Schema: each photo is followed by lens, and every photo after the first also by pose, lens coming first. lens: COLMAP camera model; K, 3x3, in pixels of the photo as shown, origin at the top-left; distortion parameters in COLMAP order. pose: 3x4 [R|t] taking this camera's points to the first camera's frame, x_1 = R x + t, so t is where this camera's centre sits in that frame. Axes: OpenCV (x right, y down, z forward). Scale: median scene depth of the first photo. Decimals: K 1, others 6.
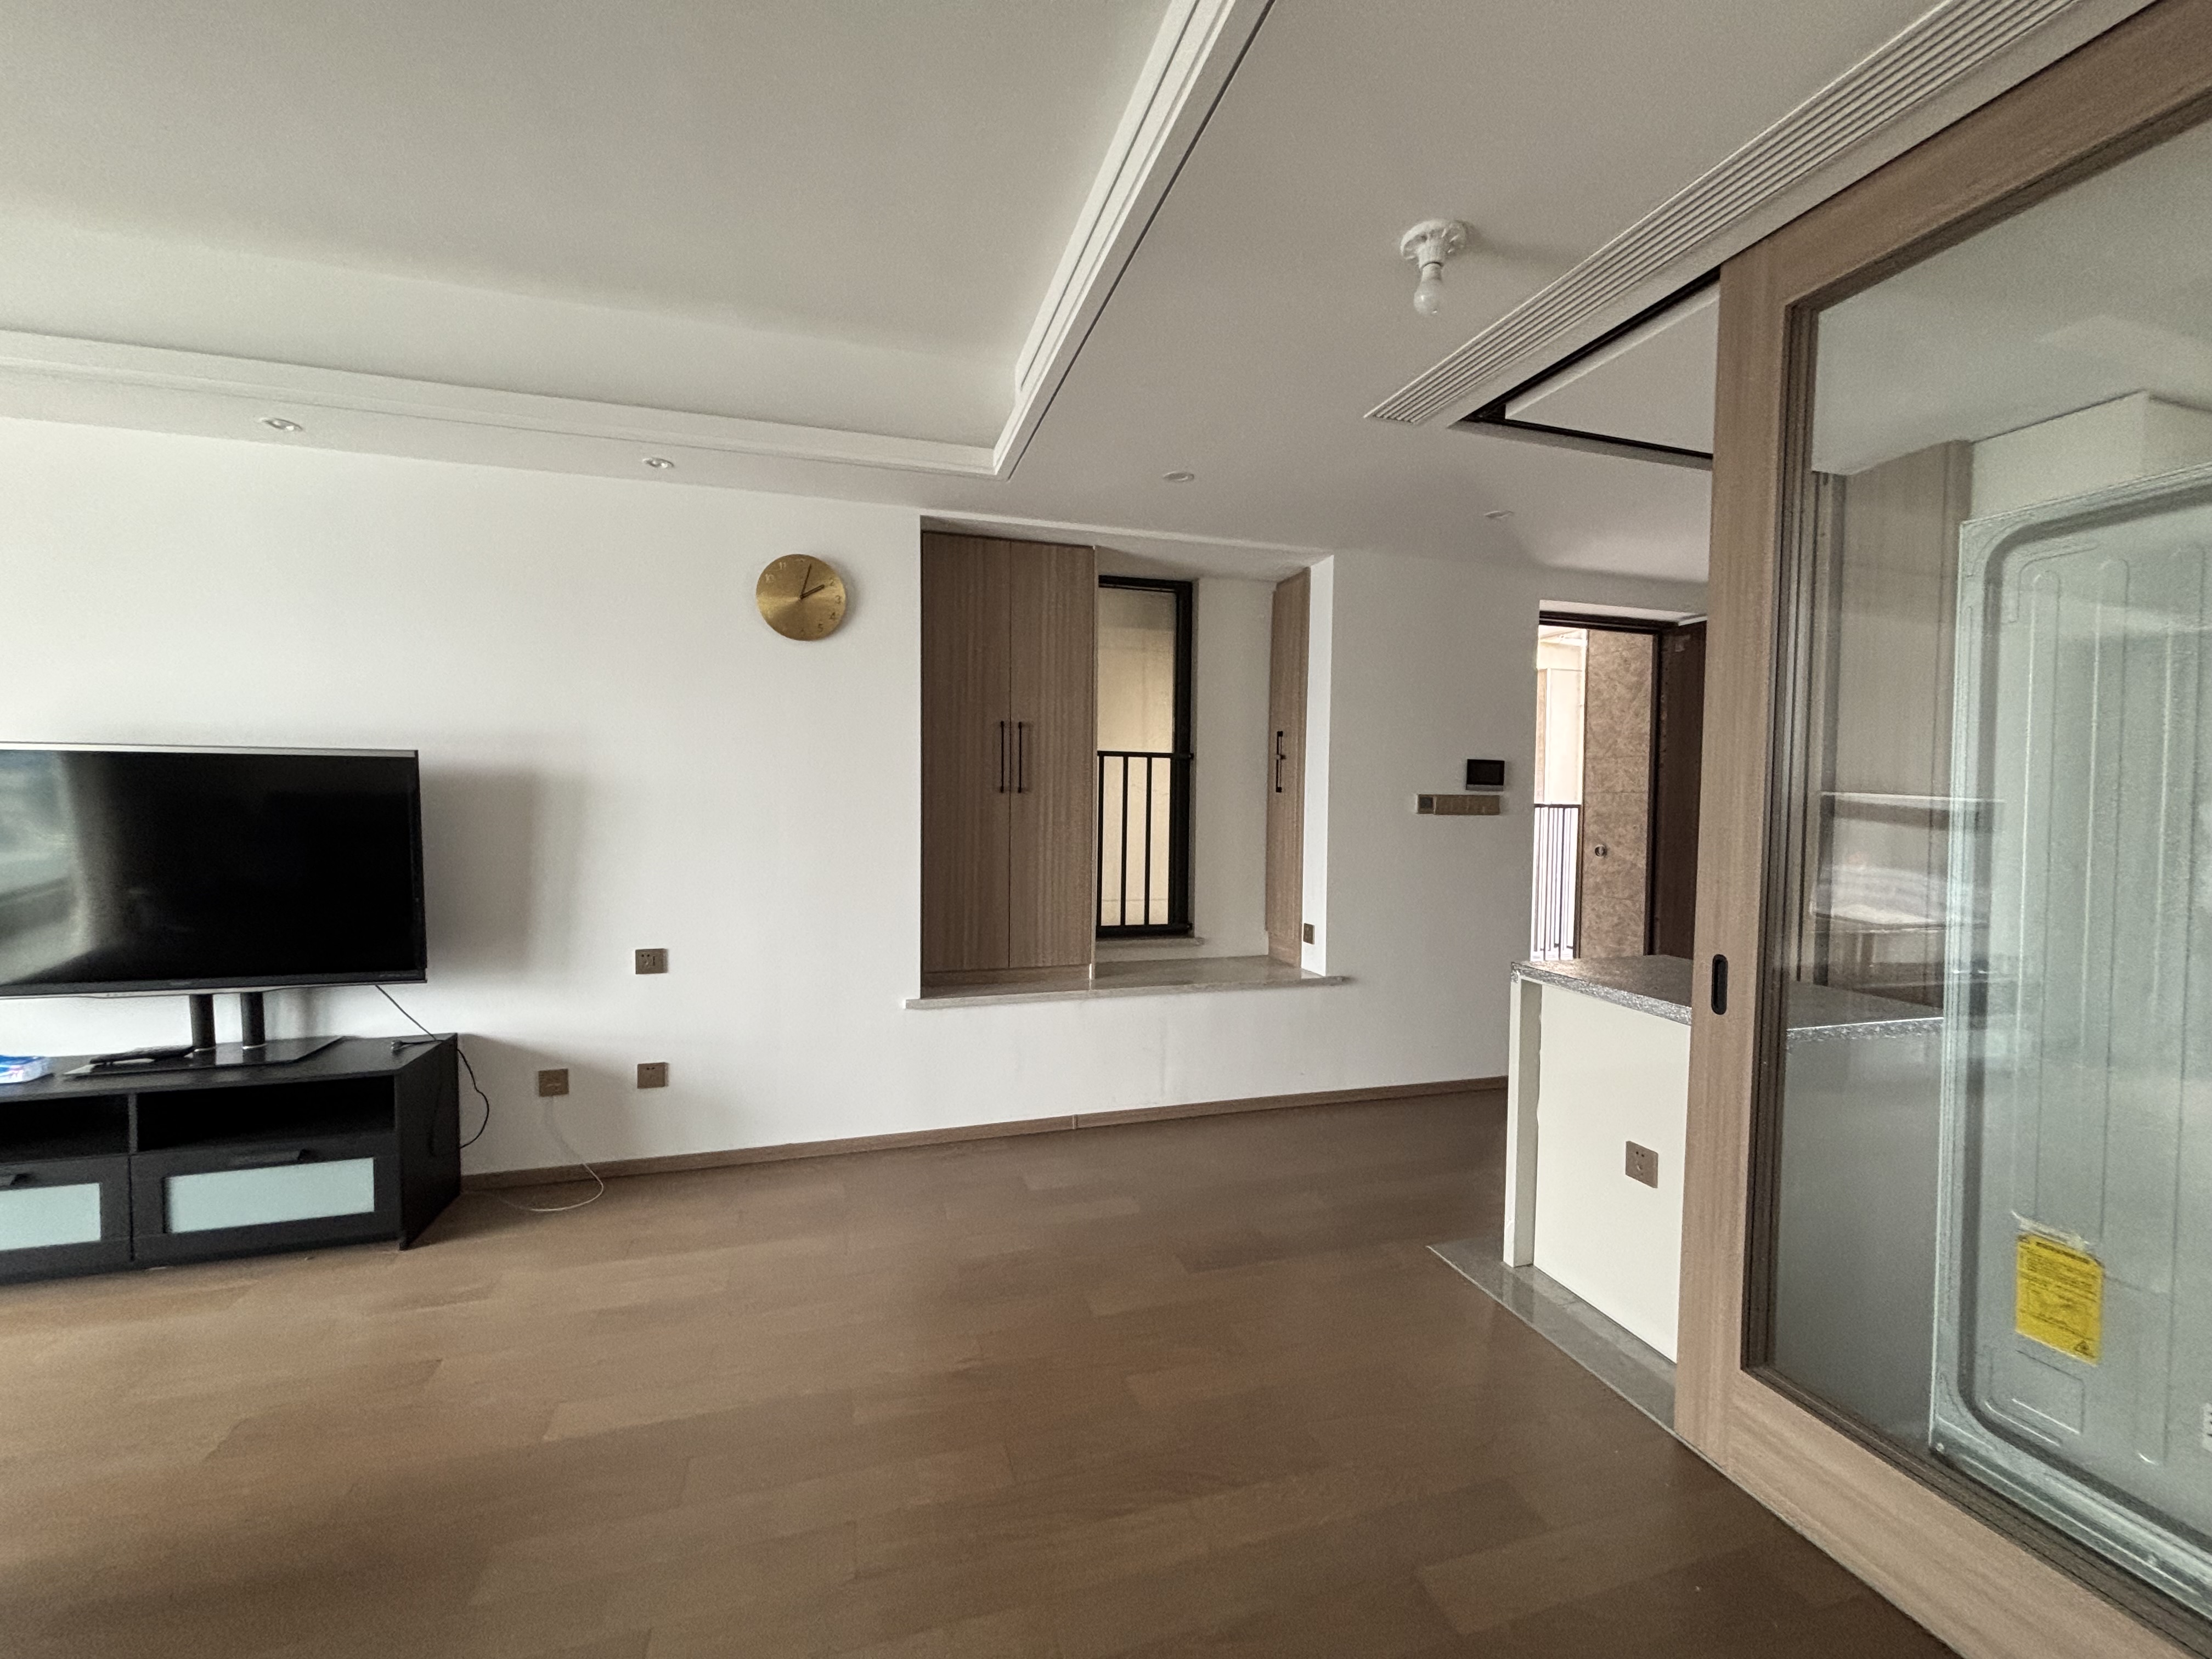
lens RADIAL K [[876.1, 0, 1098.6], [0, 876.1, 828.6], [0, 0, 1]] dist [-0.000656, -0.000120]
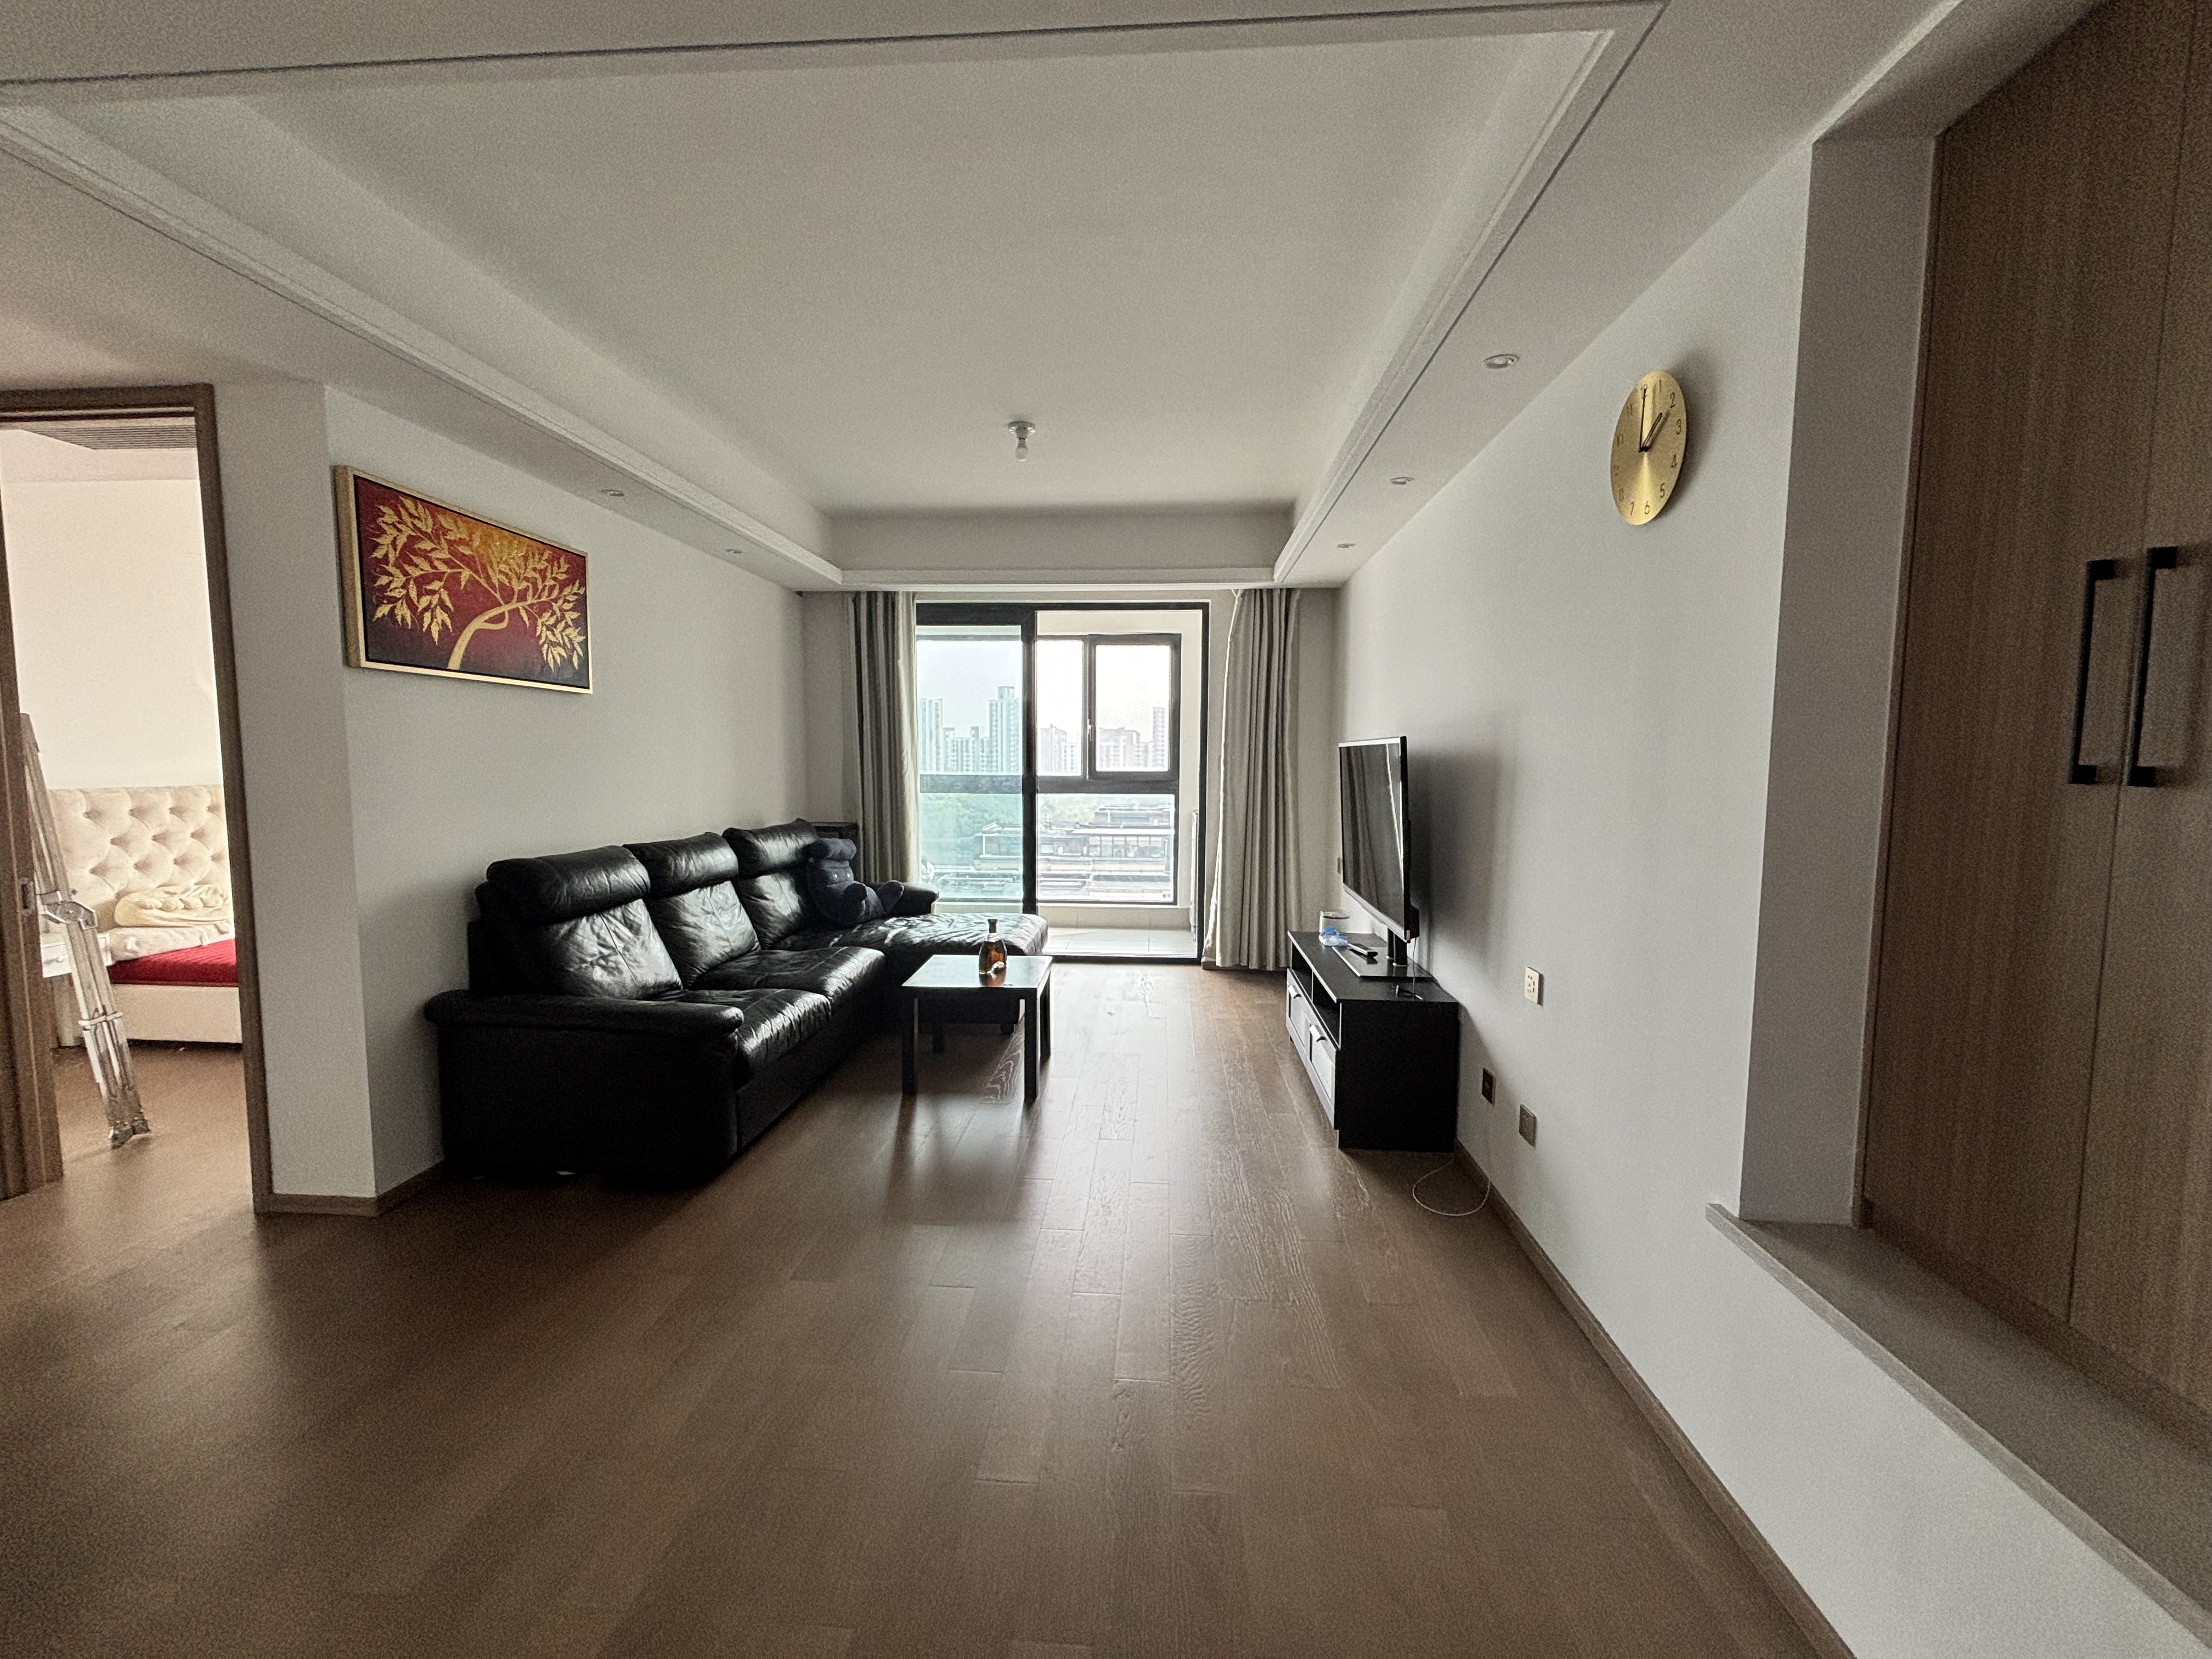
lens RADIAL K [[876.1, 0, 1098.6], [0, 876.1, 828.6], [0, 0, 1]] dist [-0.000656, -0.000120]
pose [[-0.354329, 0.070196, -0.932483, 0.398998], [-0.041017, 0.995052, 0.090492, -0.049091], [0.934221, 0.070311, -0.349696, 0.972673]]
